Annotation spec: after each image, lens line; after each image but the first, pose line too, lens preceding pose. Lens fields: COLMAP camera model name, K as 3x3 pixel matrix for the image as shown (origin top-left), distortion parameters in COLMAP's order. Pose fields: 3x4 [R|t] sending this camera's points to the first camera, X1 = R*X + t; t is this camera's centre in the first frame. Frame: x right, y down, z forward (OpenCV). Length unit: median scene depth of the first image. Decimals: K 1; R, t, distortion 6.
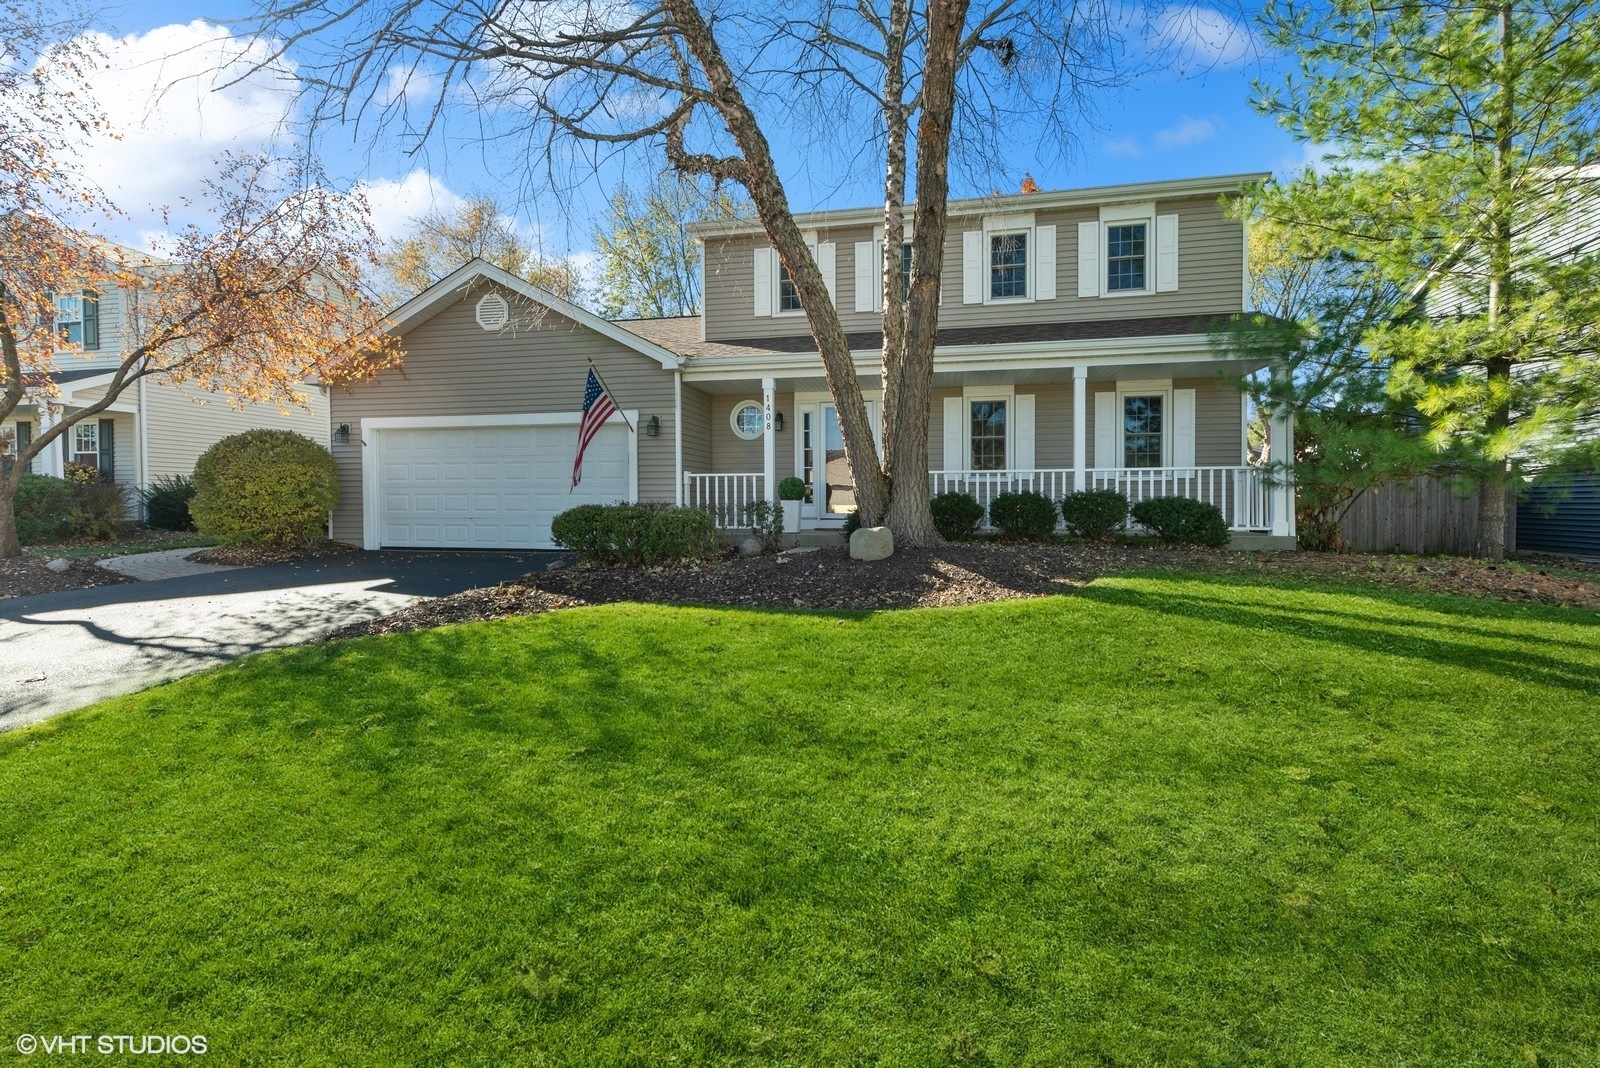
lens RADIAL K [[669.3, 0, 805.4], [0, 669.3, 532.7], [0, 0, 1]] dist [0.002074, 0.000070]
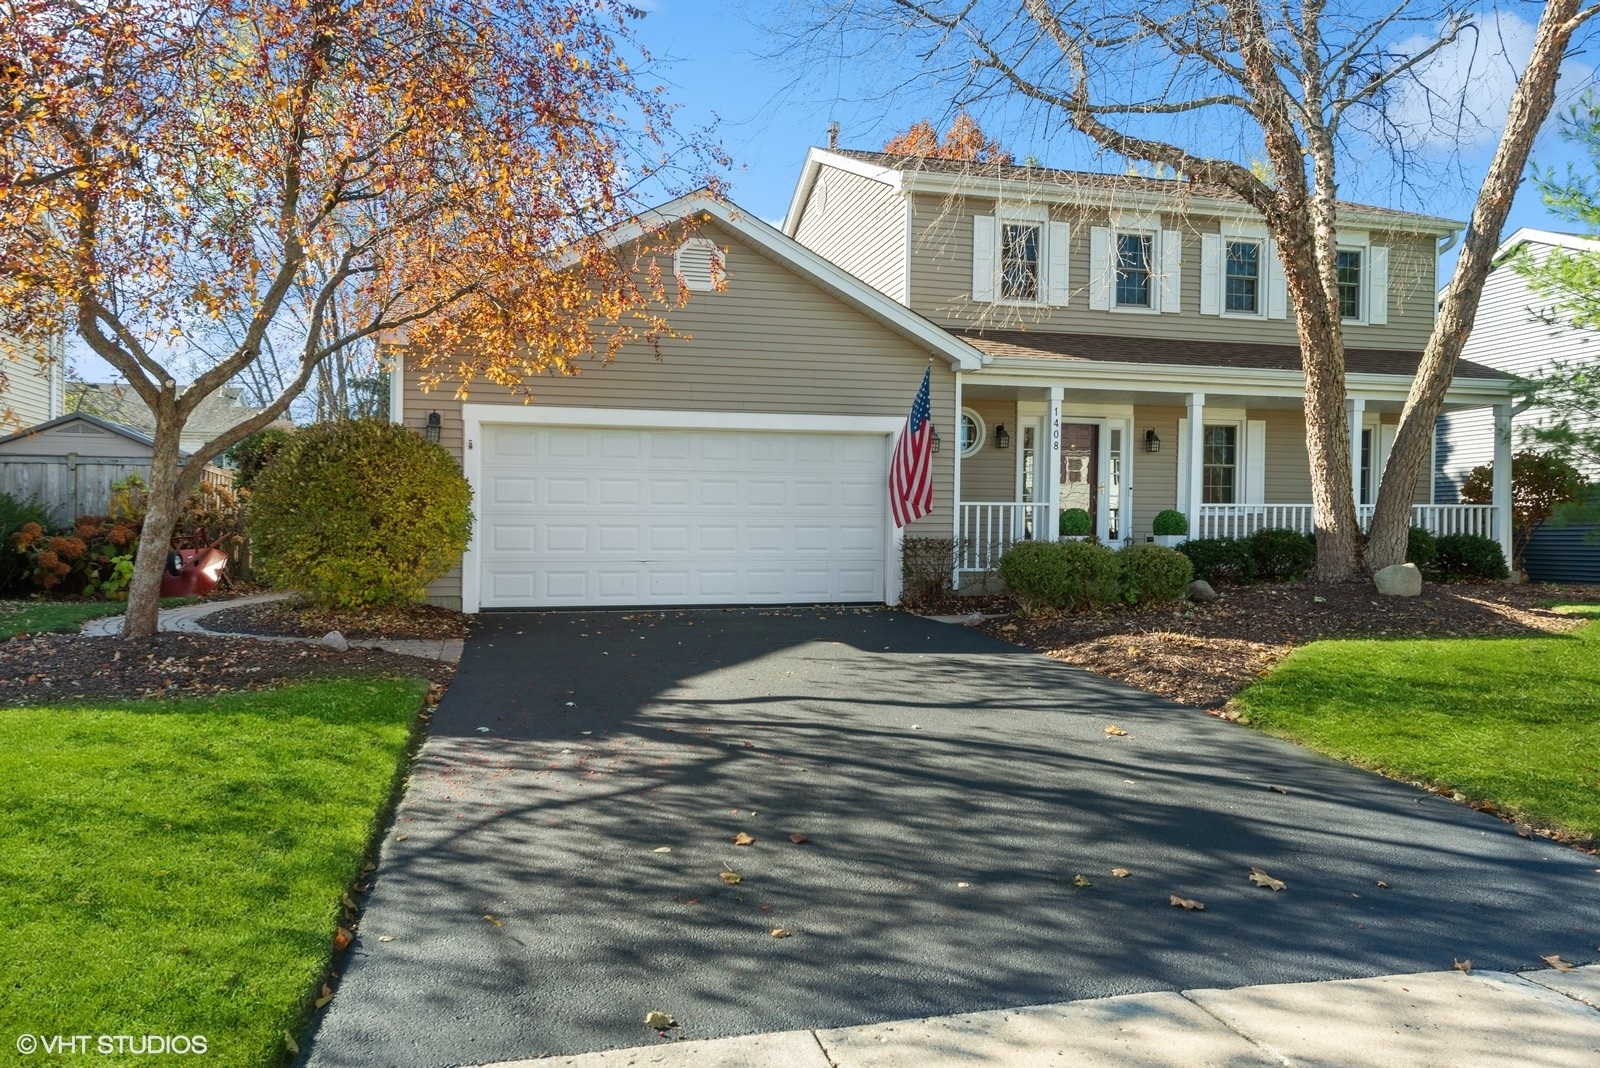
lens RADIAL K [[1092.3, 0, 768.7], [0, 1092.3, 612.1], [0, 0, 1]] dist [-0.011371, -0.001210]
pose [[0.903930, -0.026312, 0.426870, -0.949779], [0.018009, 0.999562, 0.023477, 0.006565], [-0.427301, -0.013534, 0.904008, -0.060758]]
